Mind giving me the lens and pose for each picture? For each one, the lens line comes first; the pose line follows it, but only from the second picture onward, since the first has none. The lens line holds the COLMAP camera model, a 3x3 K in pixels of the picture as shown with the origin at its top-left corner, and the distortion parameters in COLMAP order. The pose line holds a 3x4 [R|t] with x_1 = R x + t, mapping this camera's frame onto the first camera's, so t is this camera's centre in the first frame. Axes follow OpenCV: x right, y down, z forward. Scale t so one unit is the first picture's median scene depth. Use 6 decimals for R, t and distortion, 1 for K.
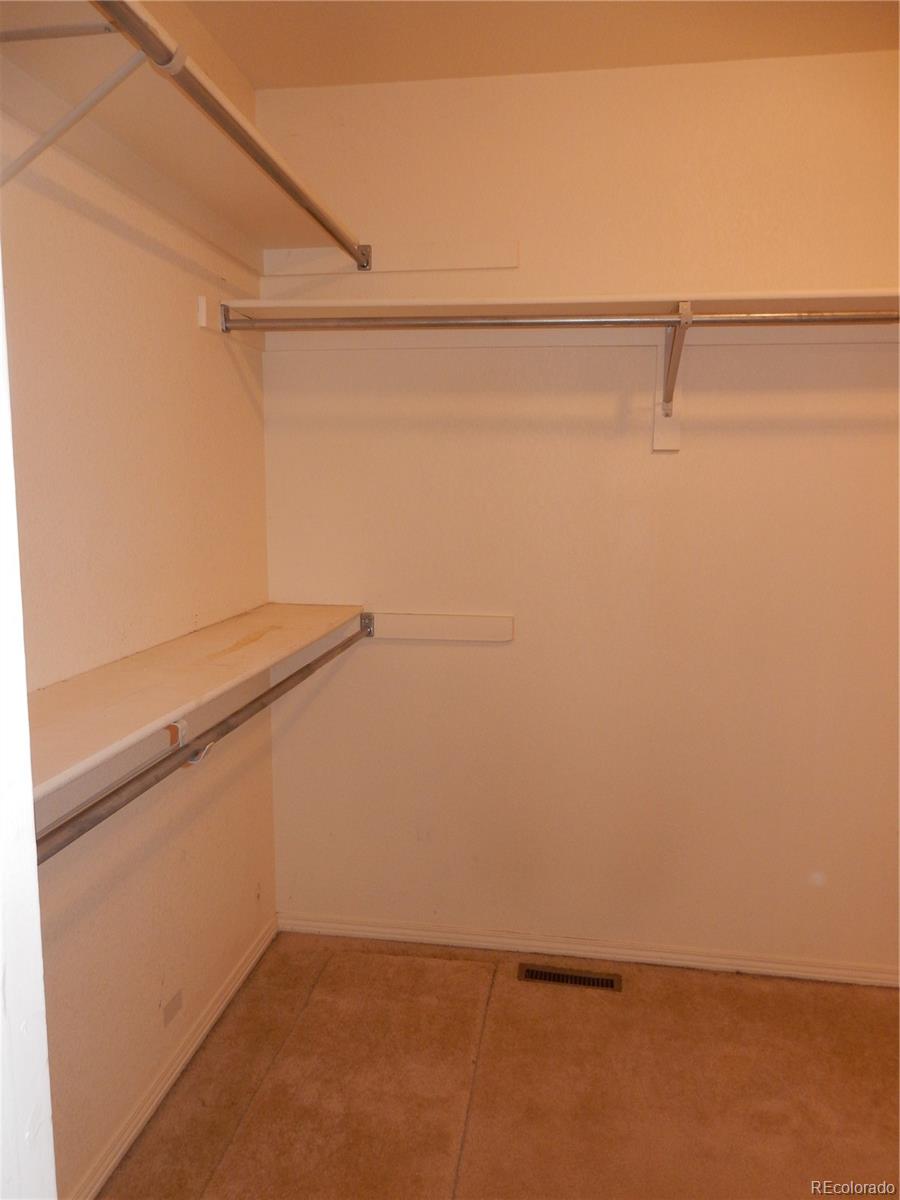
lens RADIAL K [[884.6, 0, 450.0], [0, 884.6, 600.0], [0, 0, 1]] dist [0.002664, -0.001953]
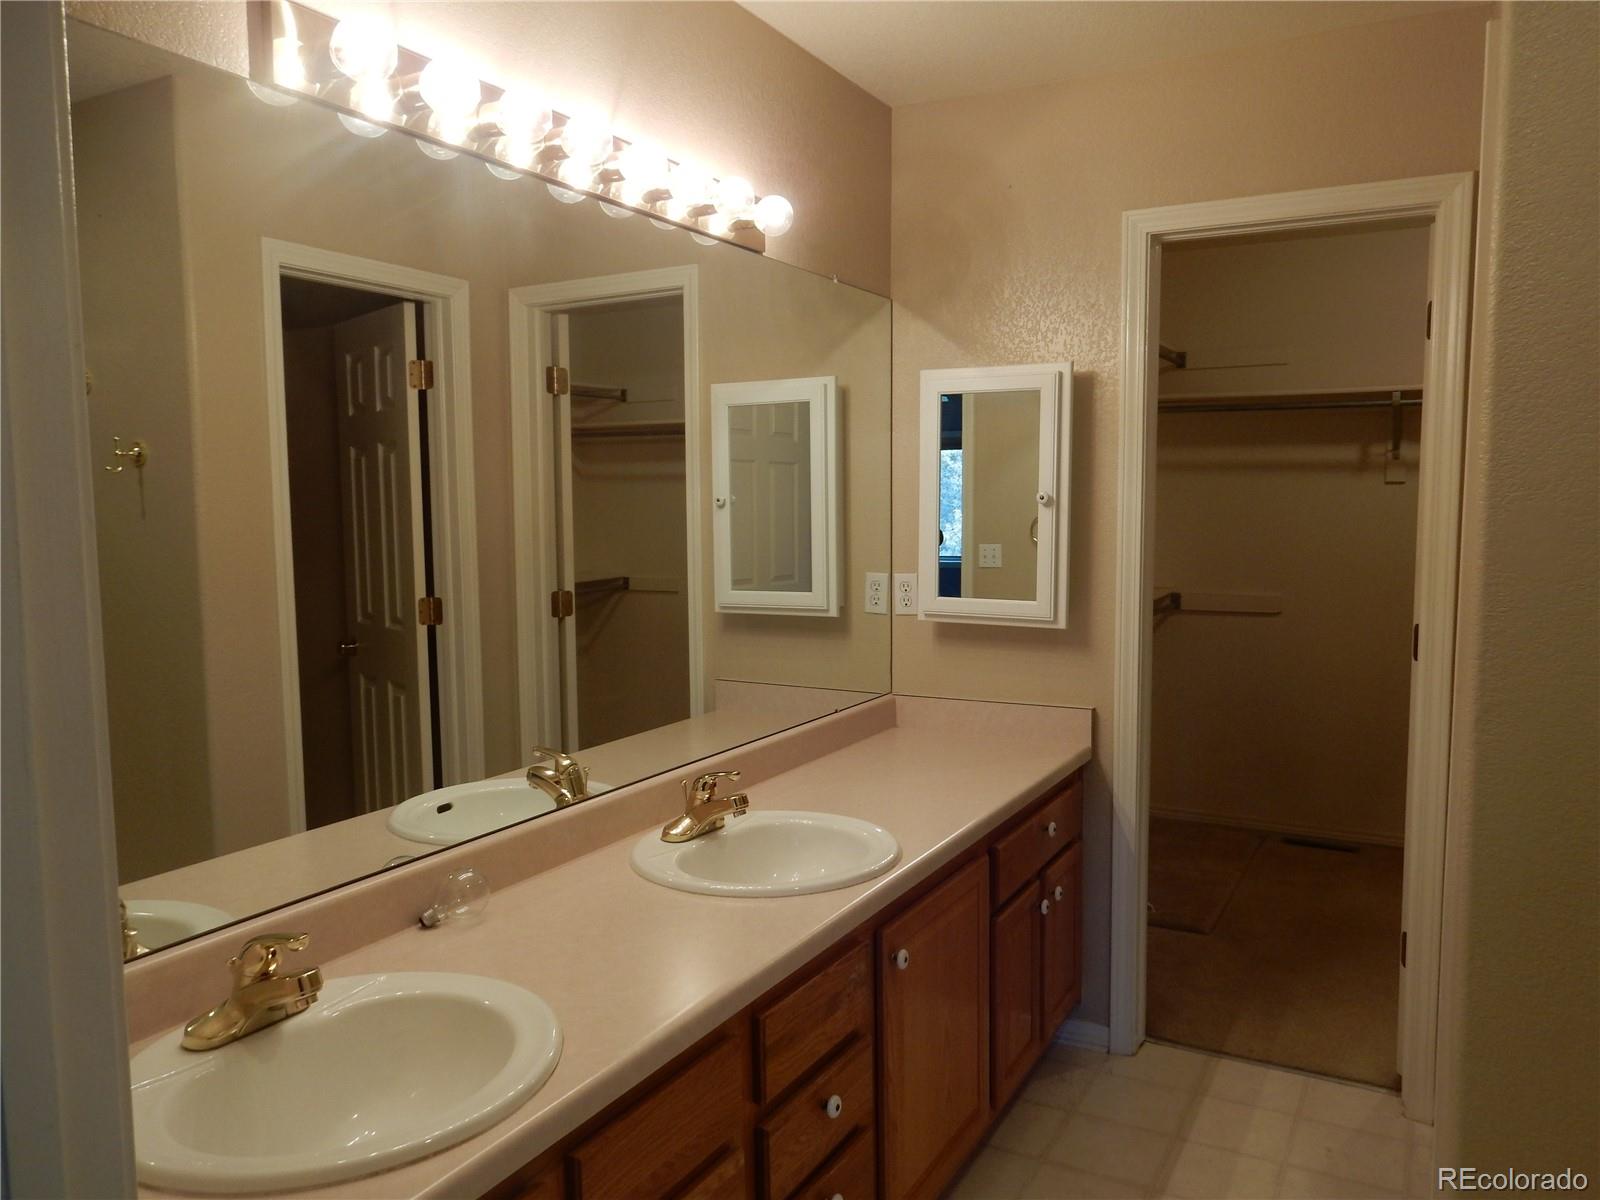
lens RADIAL K [[1179.4, 0, 810.2], [0, 1179.4, 603.6], [0, 0, 1]] dist [0.002664, -0.001953]
pose [[0.936582, 0.016272, -0.350070, 0.024636], [-0.031511, 0.998785, -0.037881, 0.133735], [0.349028, 0.046510, 0.935957, -1.138063]]
